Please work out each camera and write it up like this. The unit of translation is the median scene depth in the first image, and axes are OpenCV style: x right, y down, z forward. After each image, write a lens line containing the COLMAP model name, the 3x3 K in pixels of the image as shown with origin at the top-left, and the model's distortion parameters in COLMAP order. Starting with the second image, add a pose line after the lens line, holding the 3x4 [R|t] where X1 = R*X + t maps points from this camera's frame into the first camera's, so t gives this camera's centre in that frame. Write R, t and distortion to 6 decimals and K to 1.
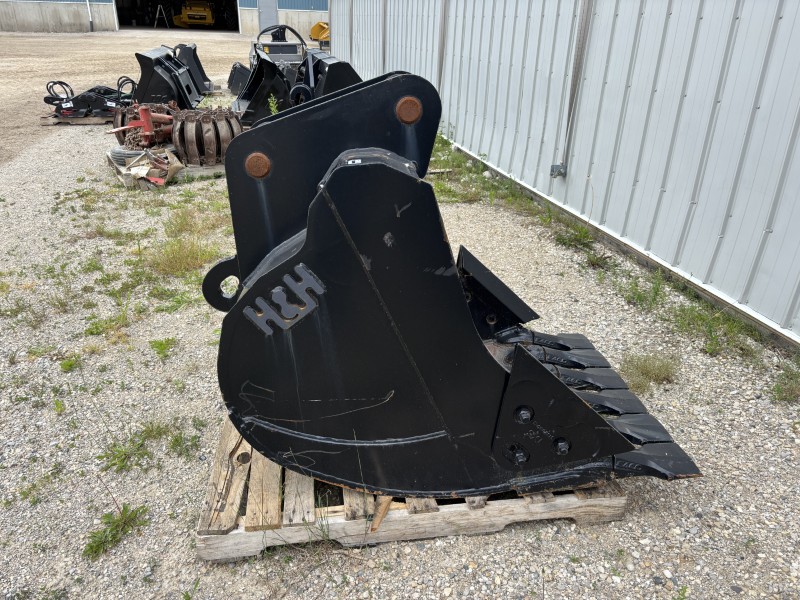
lens RADIAL K [[599.2, 0, 396.0], [0, 599.2, 298.7], [0, 0, 1]] dist [0.046305, -0.042893]
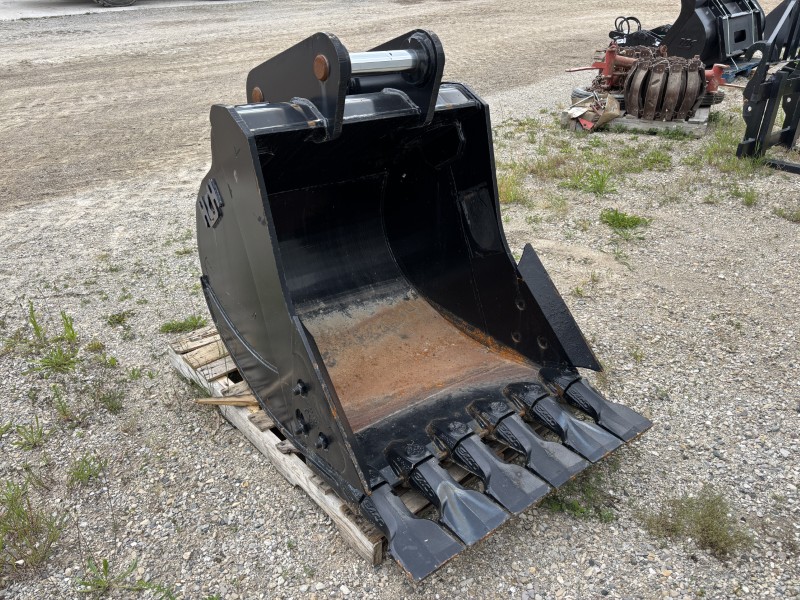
lens RADIAL K [[599.2, 0, 396.0], [0, 599.2, 298.7], [0, 0, 1]] dist [0.046305, -0.042893]
pose [[0.566373, 0.404961, -0.717794, 0.268504], [-0.339255, 0.908297, 0.244750, -0.067696], [0.751084, 0.104896, 0.651820, 0.126790]]
